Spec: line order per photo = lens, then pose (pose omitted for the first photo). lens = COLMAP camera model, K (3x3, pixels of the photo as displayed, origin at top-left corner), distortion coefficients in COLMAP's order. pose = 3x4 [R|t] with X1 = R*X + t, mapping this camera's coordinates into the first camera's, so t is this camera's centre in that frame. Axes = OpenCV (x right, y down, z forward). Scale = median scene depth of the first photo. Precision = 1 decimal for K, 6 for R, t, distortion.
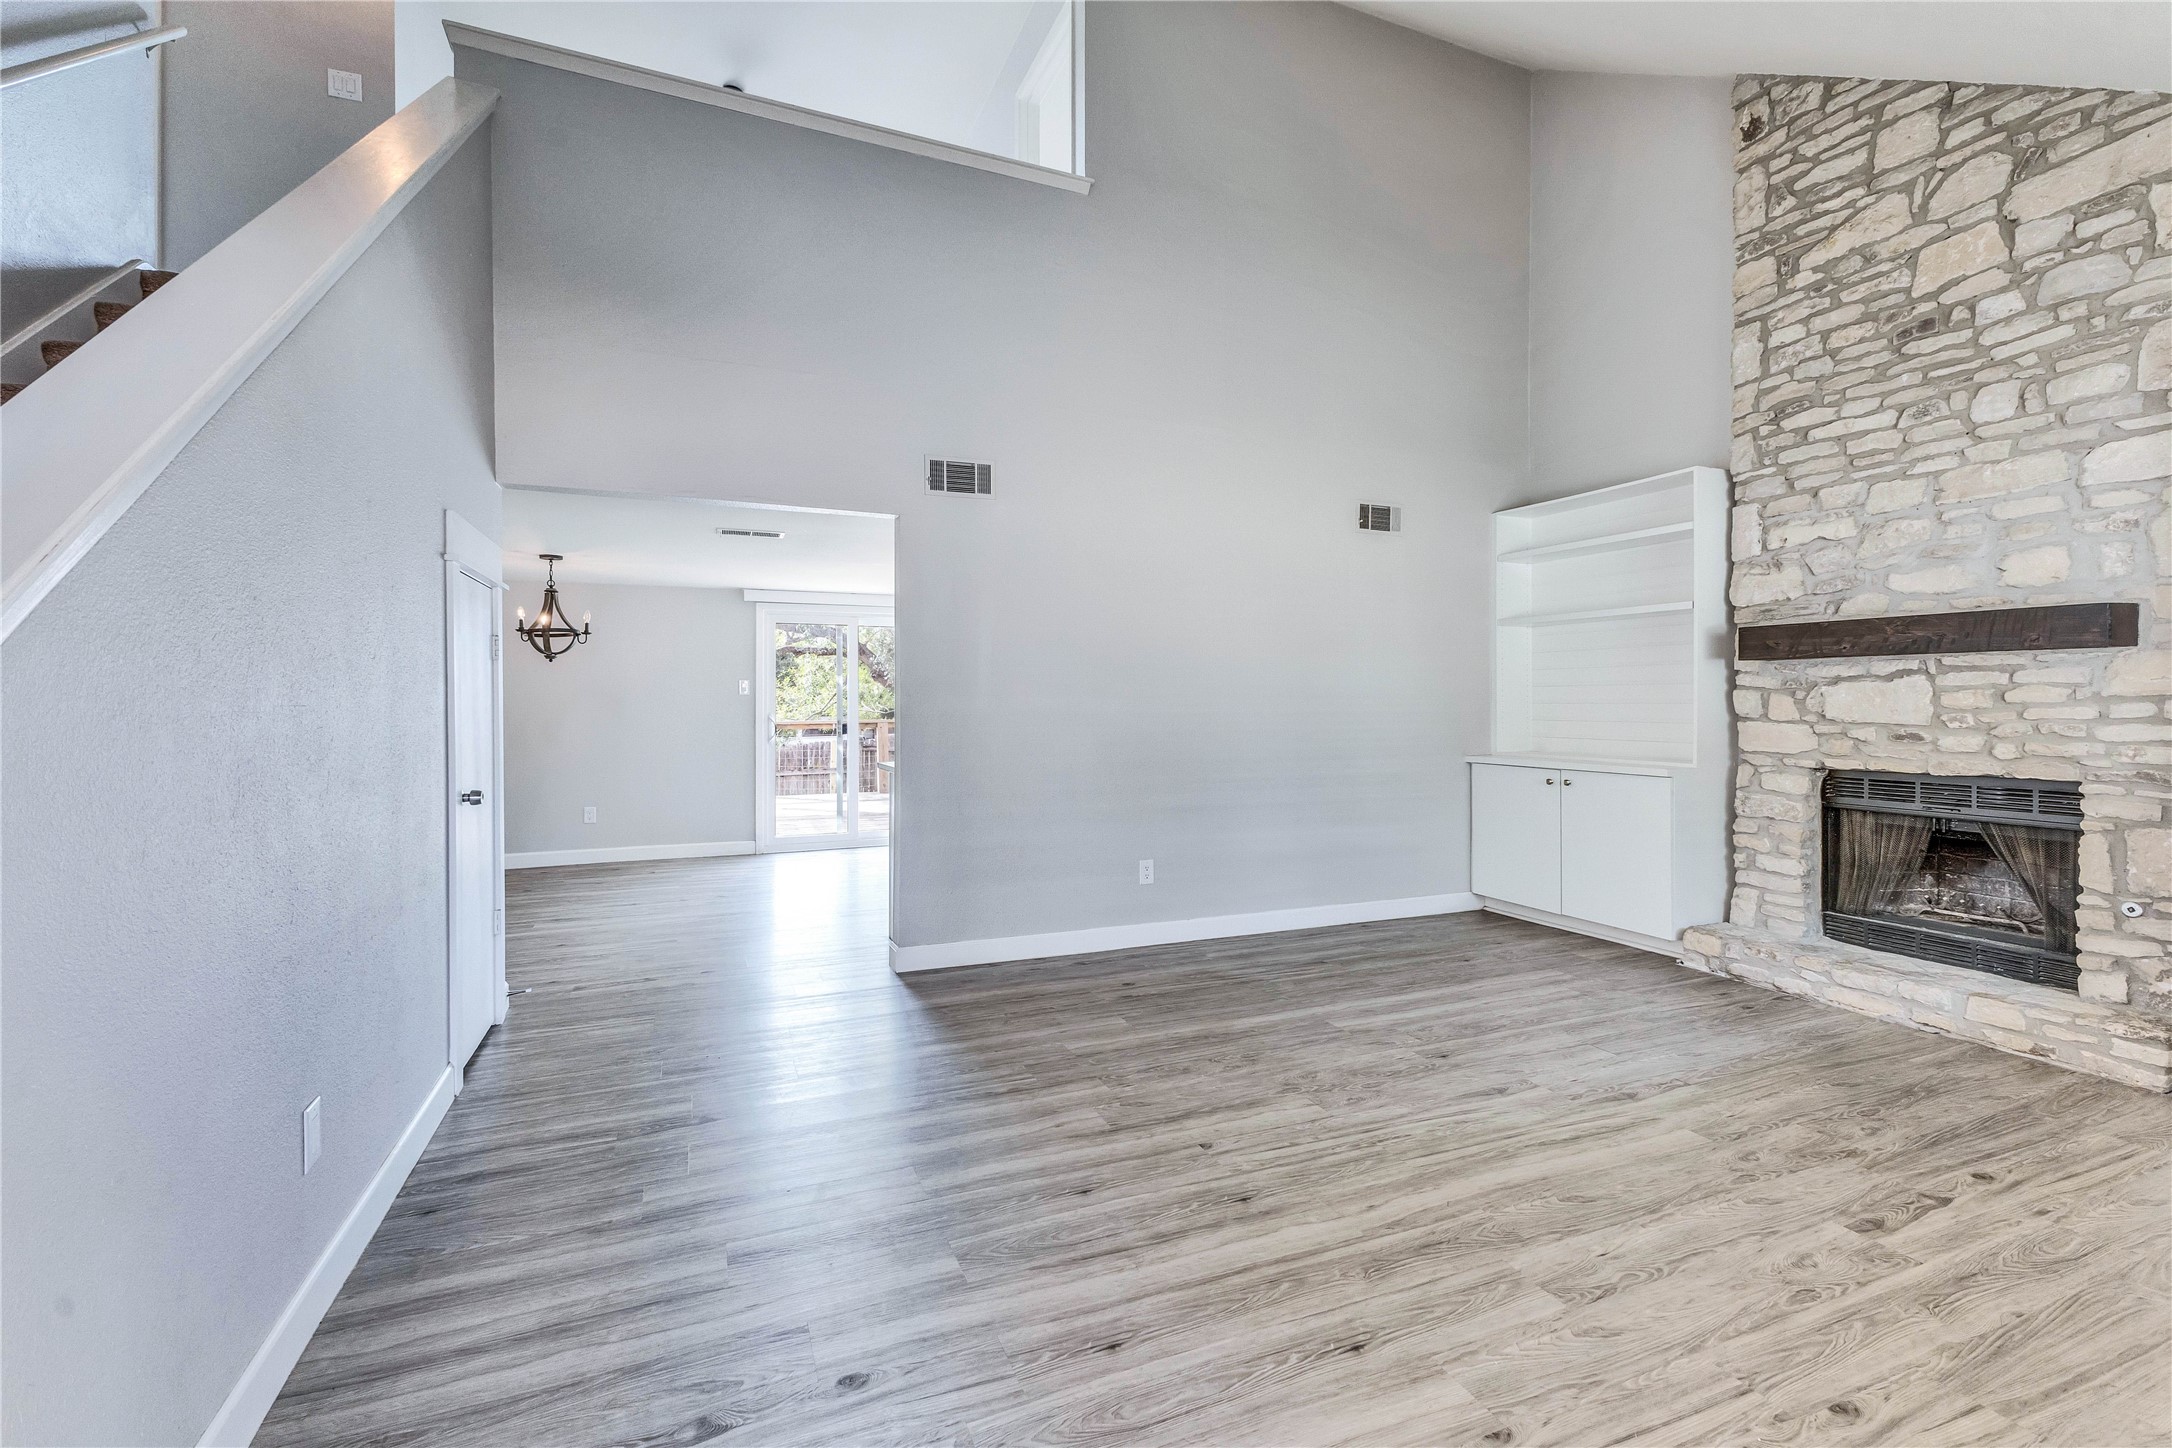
lens RADIAL K [[945.6, 0, 1090.4], [0, 945.6, 704.5], [0, 0, 1]] dist [0.010388, -0.002688]
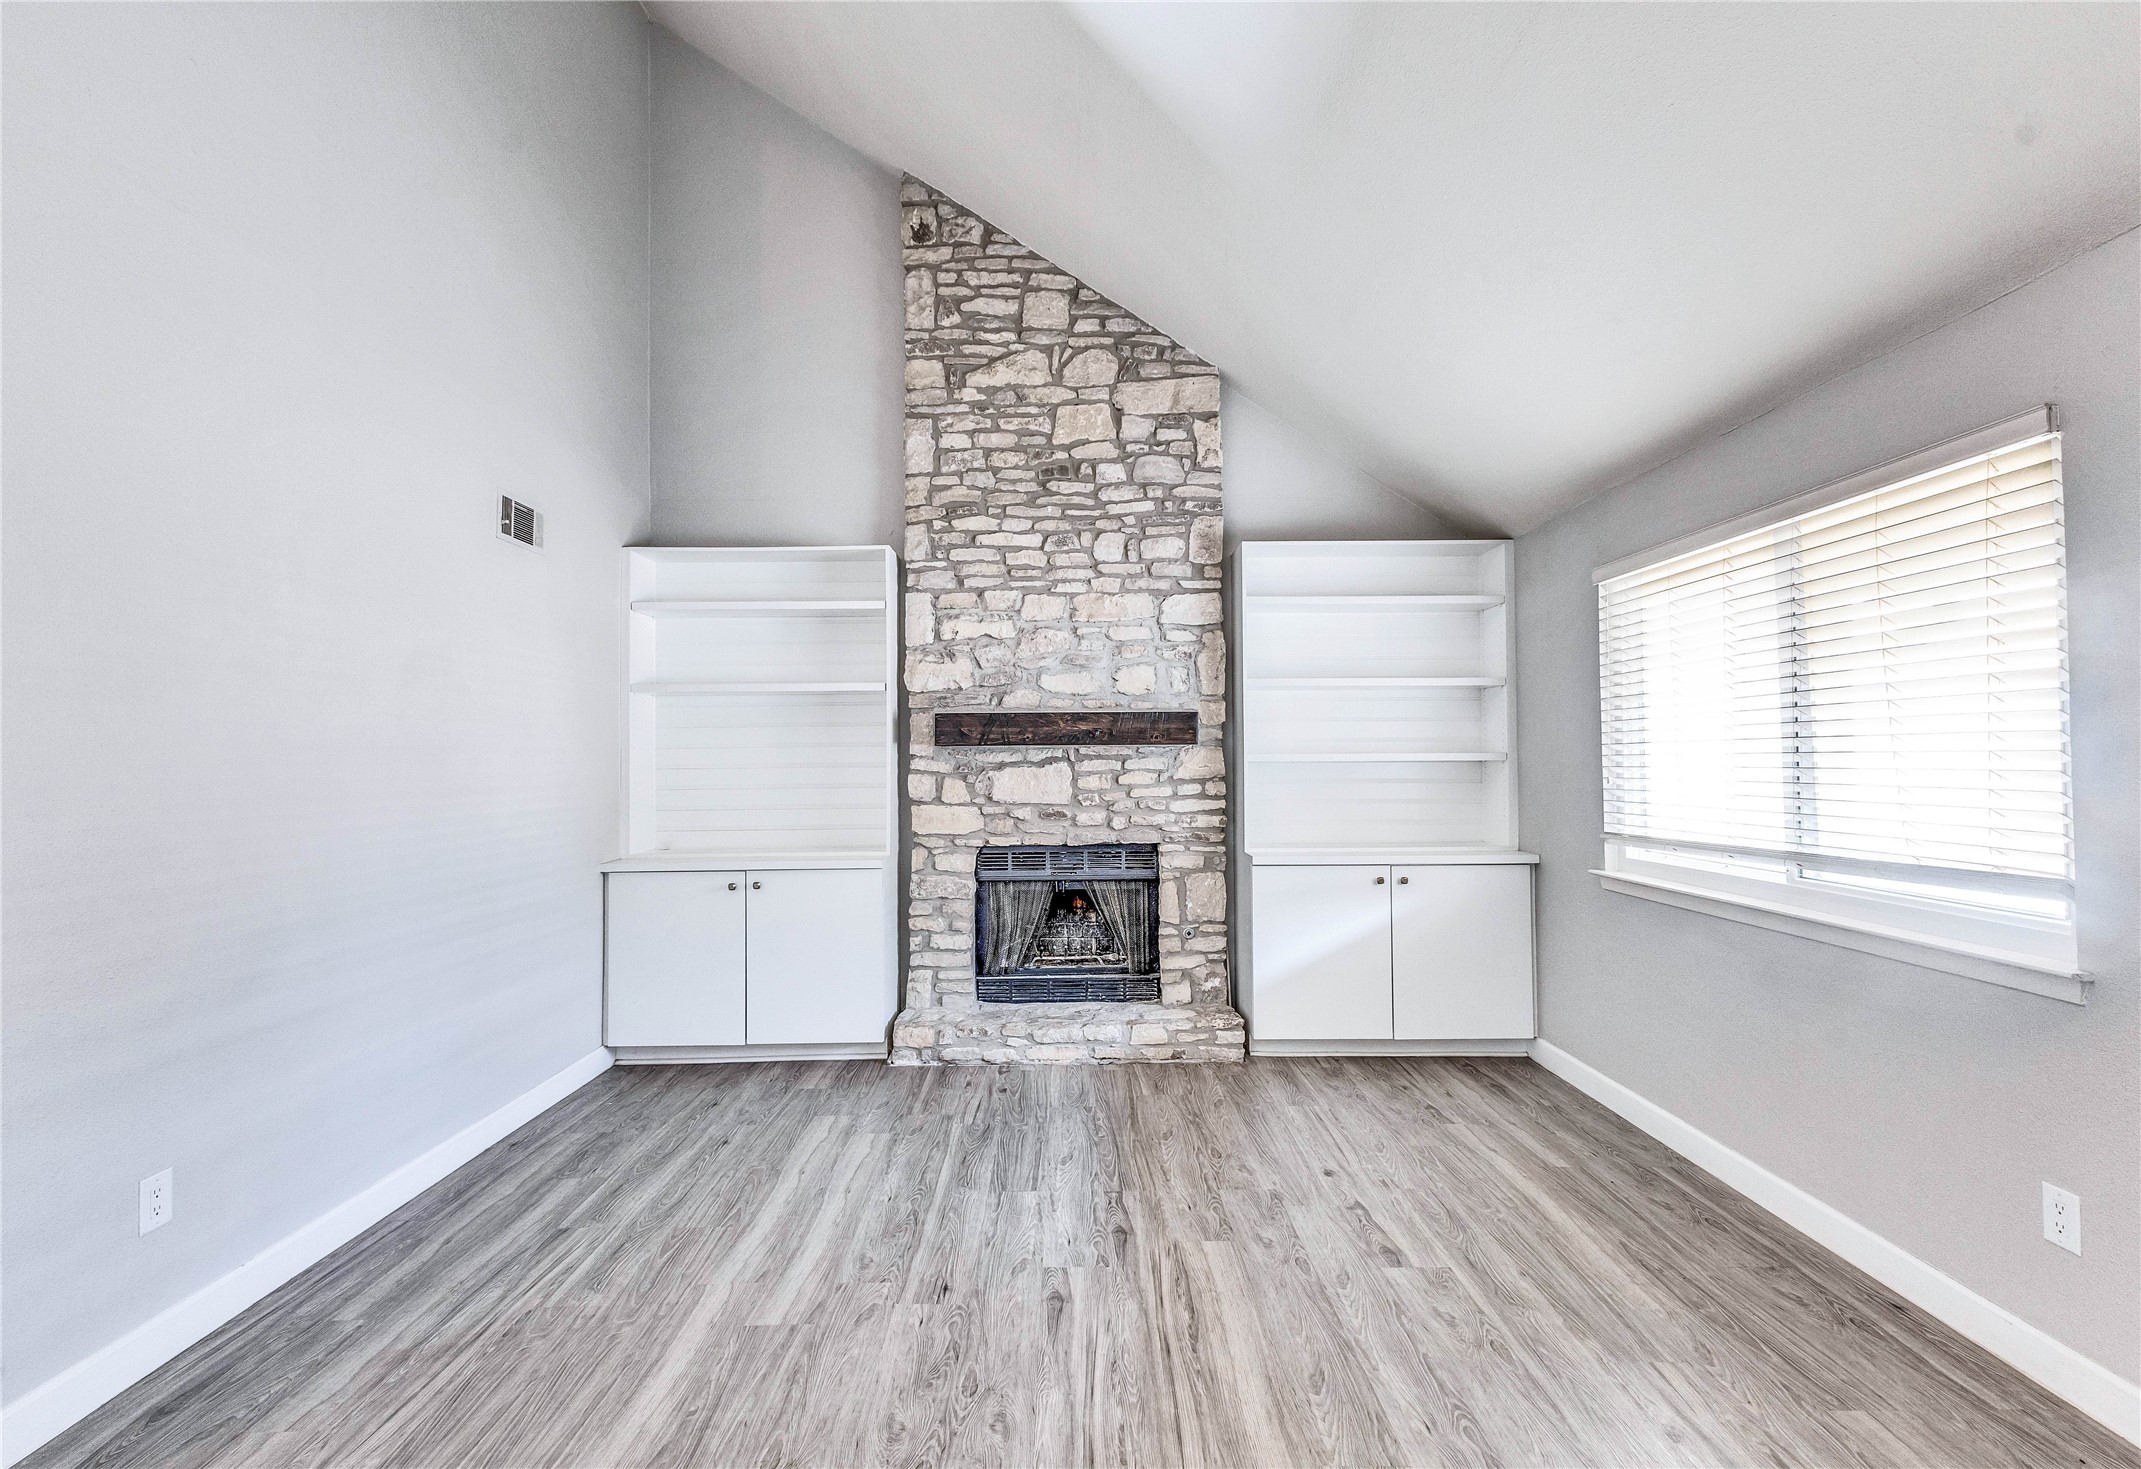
lens RADIAL K [[989.1, 0, 1067.9], [0, 989.1, 737.2], [0, 0, 1]] dist [0.009059, -0.000512]
pose [[0.390850, 0.017544, 0.920287, -0.258116], [0.012887, 0.999616, -0.024530, -0.031040], [-0.920364, 0.021447, 0.390473, 0.507055]]
